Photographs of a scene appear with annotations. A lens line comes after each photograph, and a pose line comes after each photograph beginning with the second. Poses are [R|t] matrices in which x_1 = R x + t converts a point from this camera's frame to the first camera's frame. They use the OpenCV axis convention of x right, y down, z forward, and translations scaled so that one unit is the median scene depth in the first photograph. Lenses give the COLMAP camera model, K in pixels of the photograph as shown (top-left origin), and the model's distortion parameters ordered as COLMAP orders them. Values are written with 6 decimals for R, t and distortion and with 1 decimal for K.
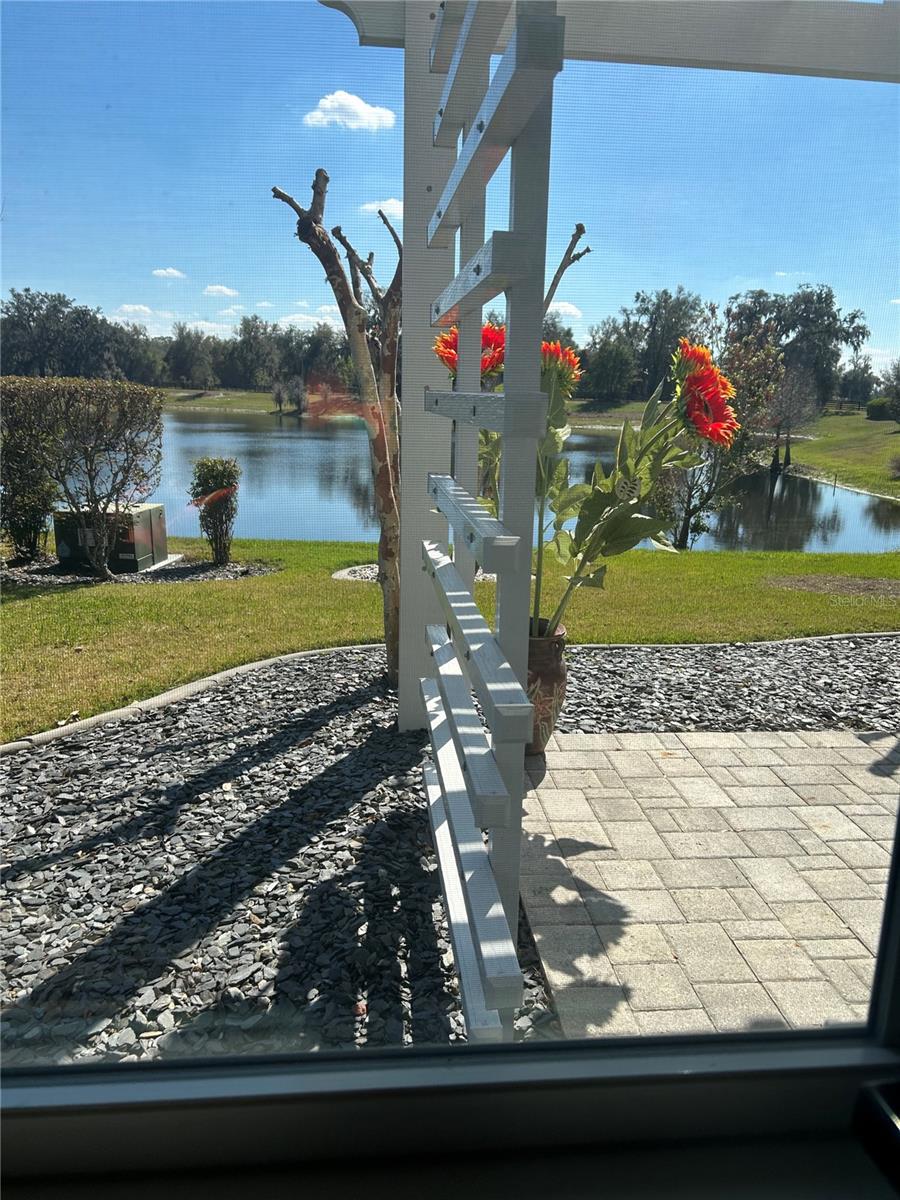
lens RADIAL K [[903.1, 0, 450.0], [0, 903.1, 600.0], [0, 0, 1]] dist [0.033523, -0.000522]
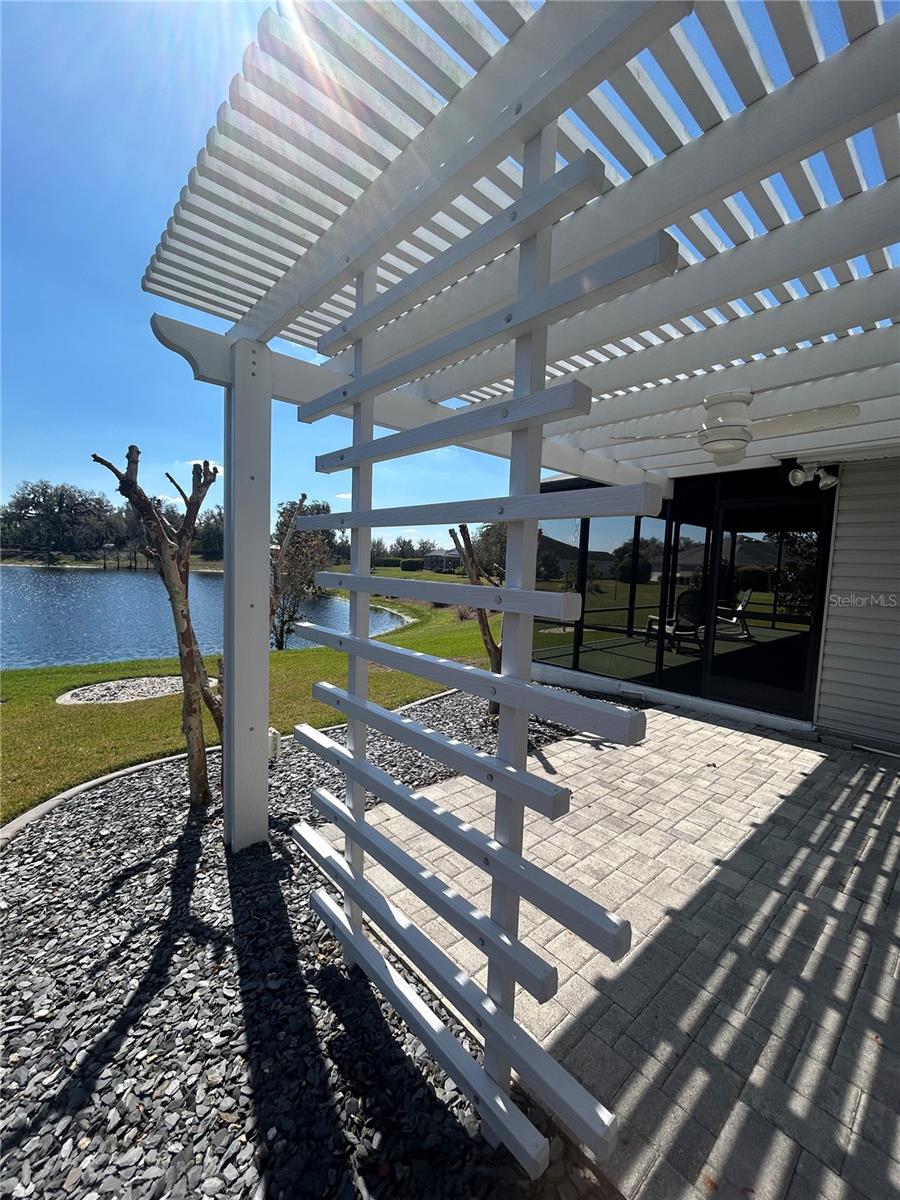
lens RADIAL K [[487.1, 0, 450.0], [0, 487.1, 600.0], [0, 0, 1]] dist [0.000937, 0.000098]
pose [[0.814331, -0.044373, 0.578702, -0.181746], [0.118199, 0.988857, -0.090503, -0.113032], [-0.568238, 0.142101, 0.810502, 0.155061]]
